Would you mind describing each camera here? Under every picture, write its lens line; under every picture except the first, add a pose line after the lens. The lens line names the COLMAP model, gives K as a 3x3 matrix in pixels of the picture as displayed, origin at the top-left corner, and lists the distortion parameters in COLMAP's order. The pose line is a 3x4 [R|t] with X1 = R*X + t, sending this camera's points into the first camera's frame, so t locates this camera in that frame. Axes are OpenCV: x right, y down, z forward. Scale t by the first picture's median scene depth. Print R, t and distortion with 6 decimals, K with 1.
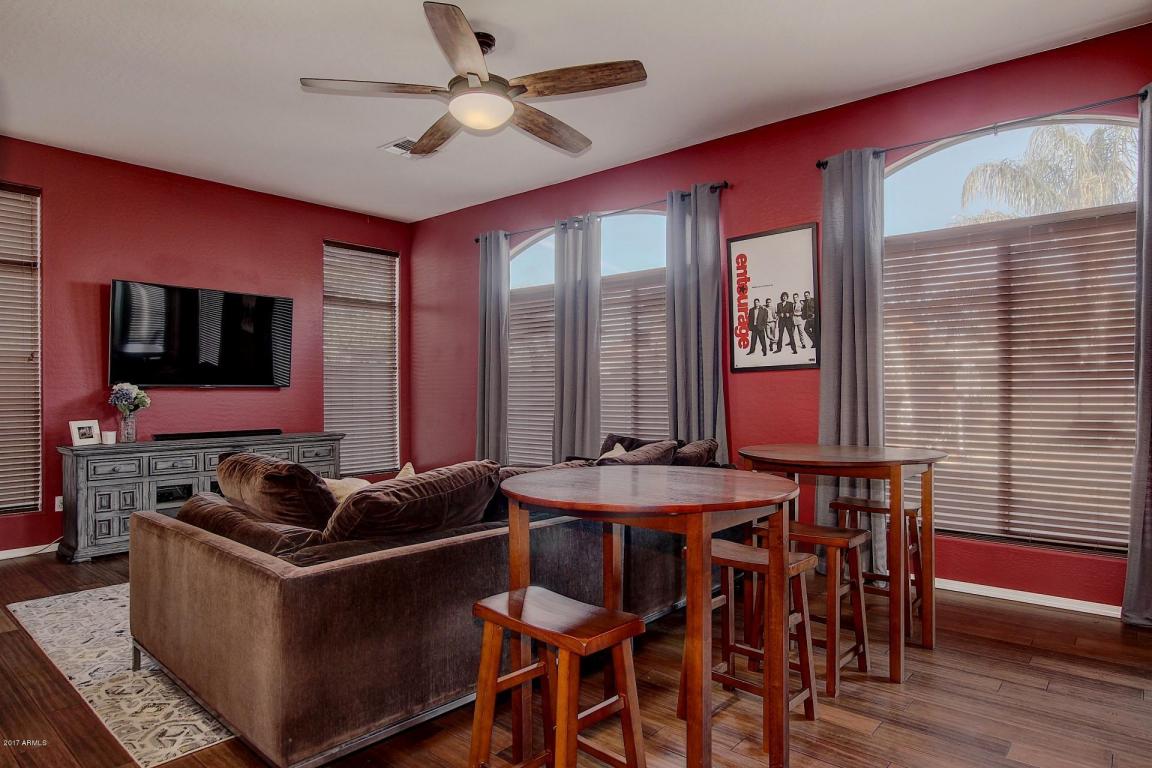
lens RADIAL K [[683.9, 0, 580.7], [0, 683.9, 382.2], [0, 0, 1]] dist [-0.007631, -0.000942]
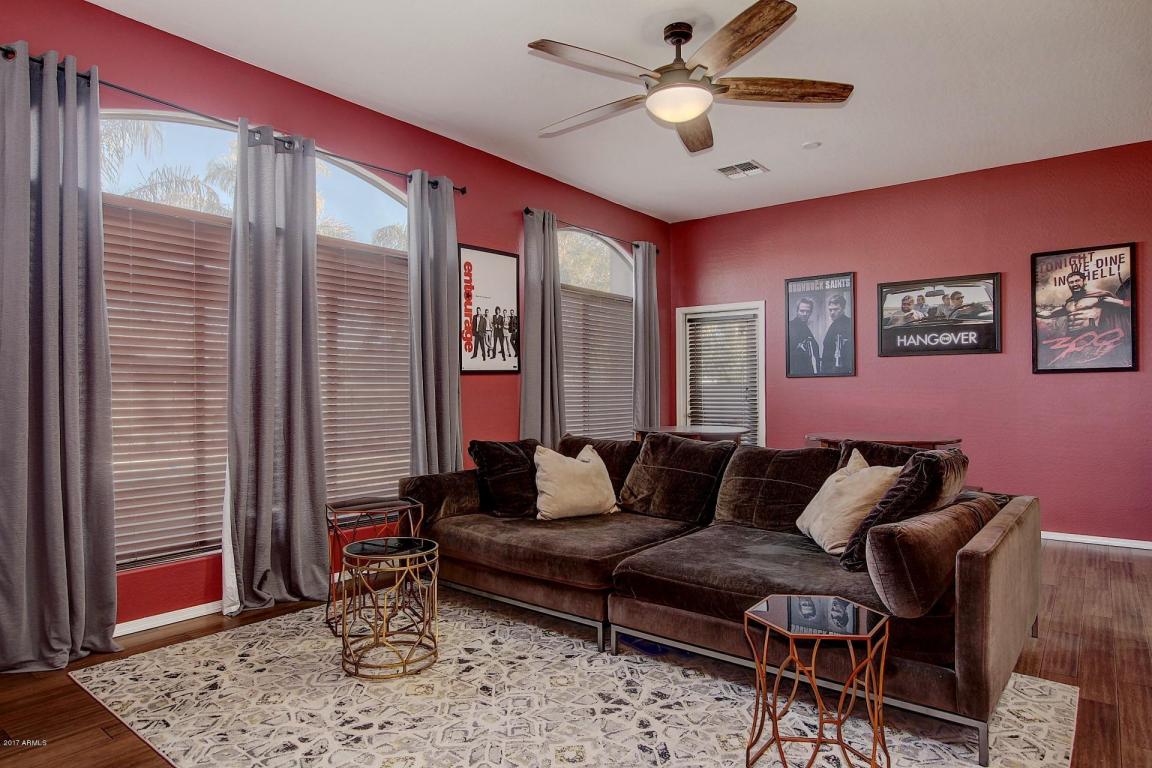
lens RADIAL K [[683.9, 0, 580.0], [0, 683.9, 390.2], [0, 0, 1]] dist [-0.007631, -0.000942]
pose [[-0.063068, 0.003337, 0.998004, -0.850290], [-0.009118, 0.999951, -0.003920, 0.012276], [-0.997968, -0.009347, -0.063034, 0.925102]]
